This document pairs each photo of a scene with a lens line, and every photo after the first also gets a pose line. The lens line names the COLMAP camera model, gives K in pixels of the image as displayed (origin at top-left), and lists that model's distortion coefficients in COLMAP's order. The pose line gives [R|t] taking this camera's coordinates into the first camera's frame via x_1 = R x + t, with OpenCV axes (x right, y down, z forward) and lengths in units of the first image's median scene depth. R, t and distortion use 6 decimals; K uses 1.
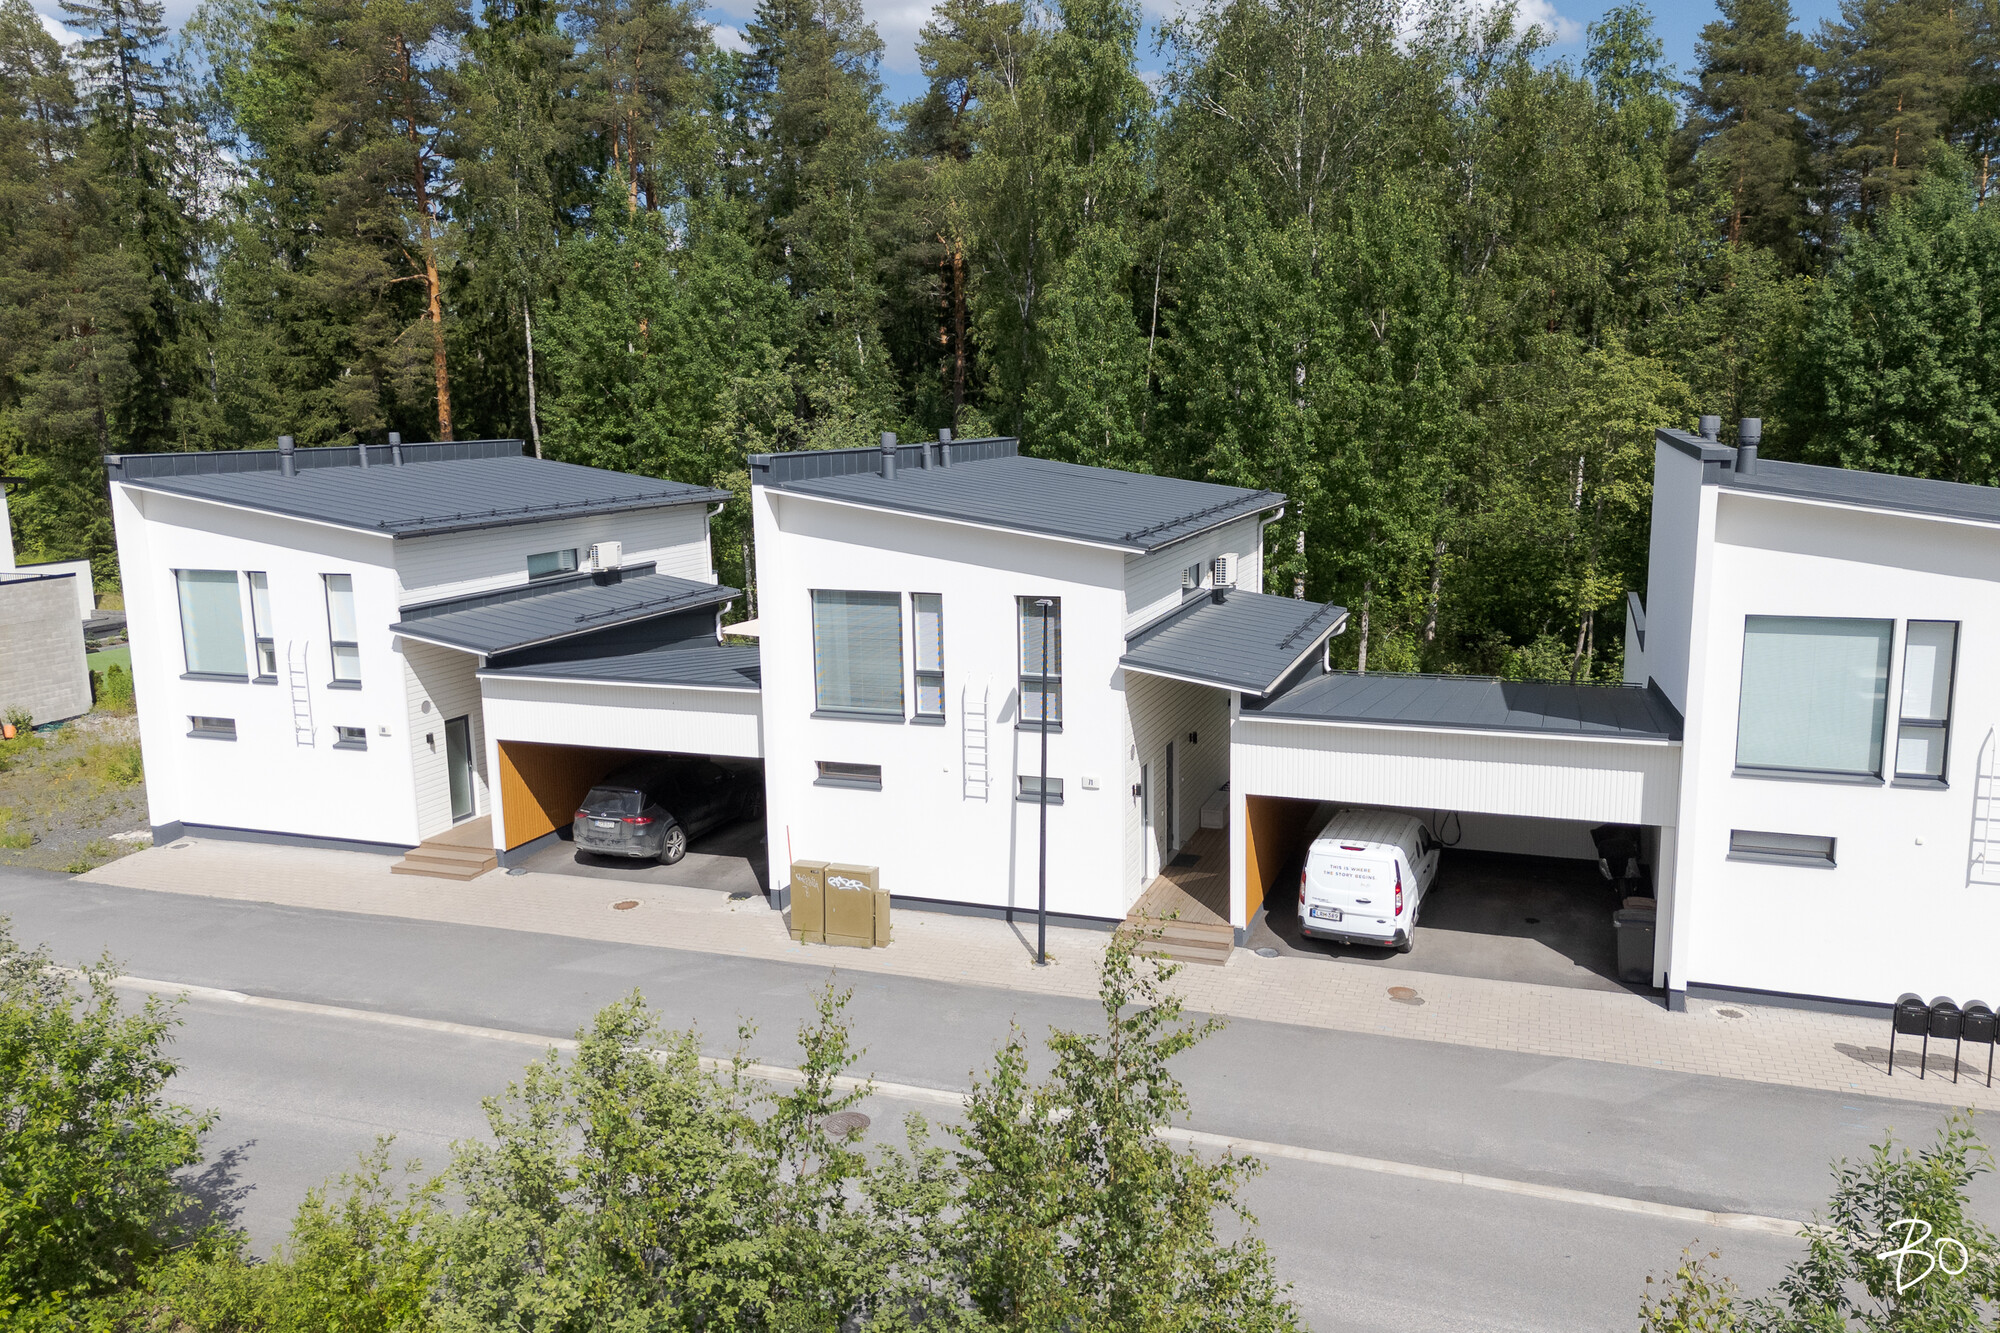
lens RADIAL K [[1462.1, 0, 1010.0], [0, 1462.1, 660.2], [0, 0, 1]] dist [0.051992, -0.042213]
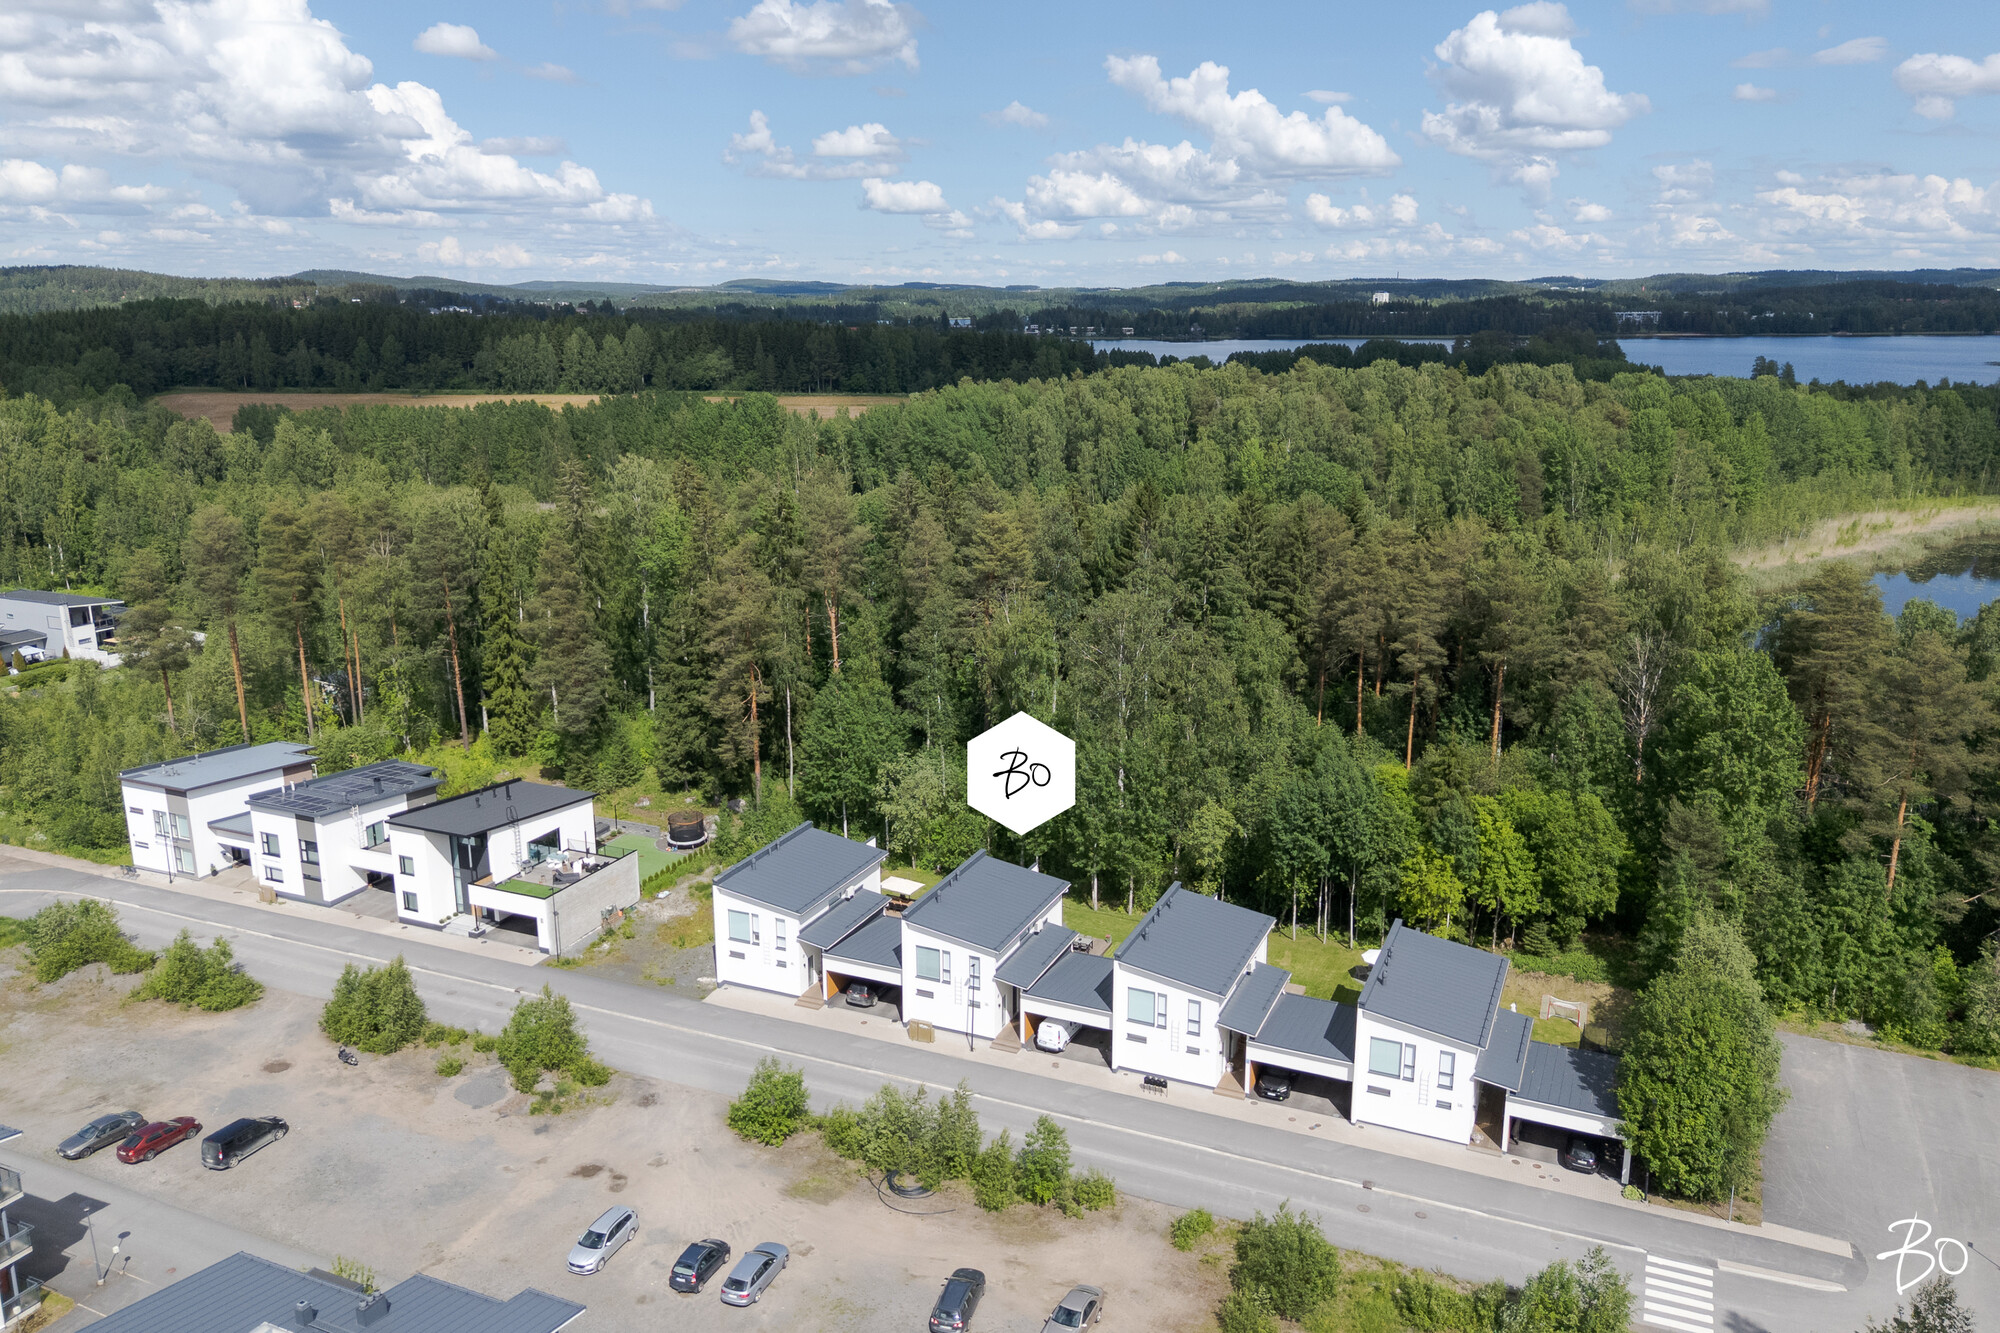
lens RADIAL K [[1462.1, 0, 1007.9], [0, 1462.1, 660.8], [0, 0, 1]] dist [0.051992, -0.042213]
pose [[0.997473, 0.030000, -0.064397, 0.326764], [-0.024868, 0.996558, 0.079076, -1.106245], [0.066548, -0.077275, 0.994786, -2.729312]]
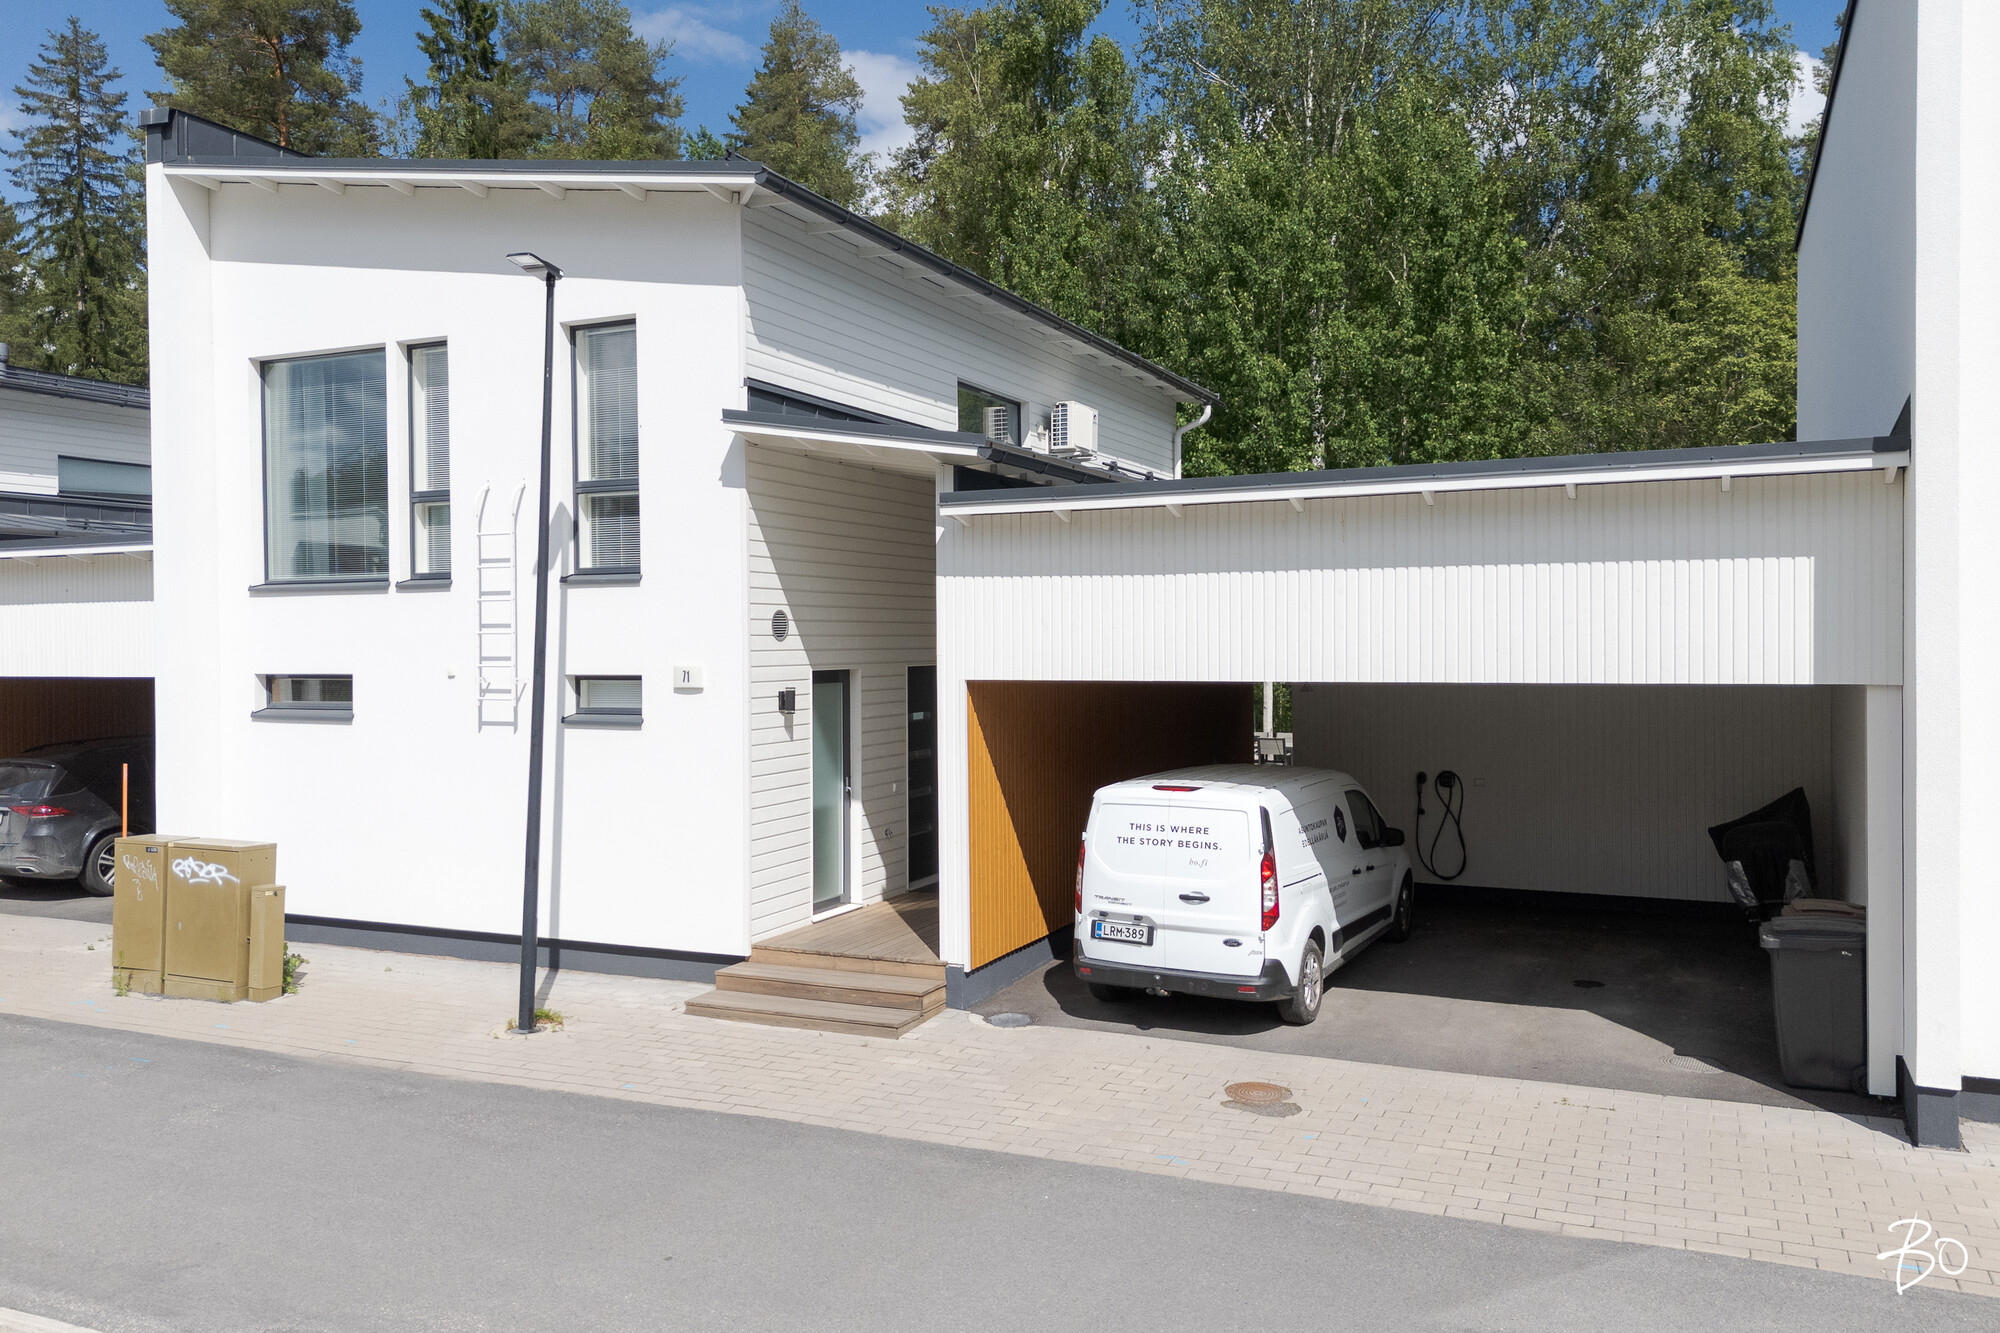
lens RADIAL K [[1462.1, 0, 1008.2], [0, 1462.1, 666.6], [0, 0, 1]] dist [0.051992, -0.042213]
pose [[0.996791, 0.008058, -0.079640, 0.202863], [-0.019979, 0.988477, -0.150046, 0.150811], [0.077513, 0.151155, 0.985466, 0.494111]]
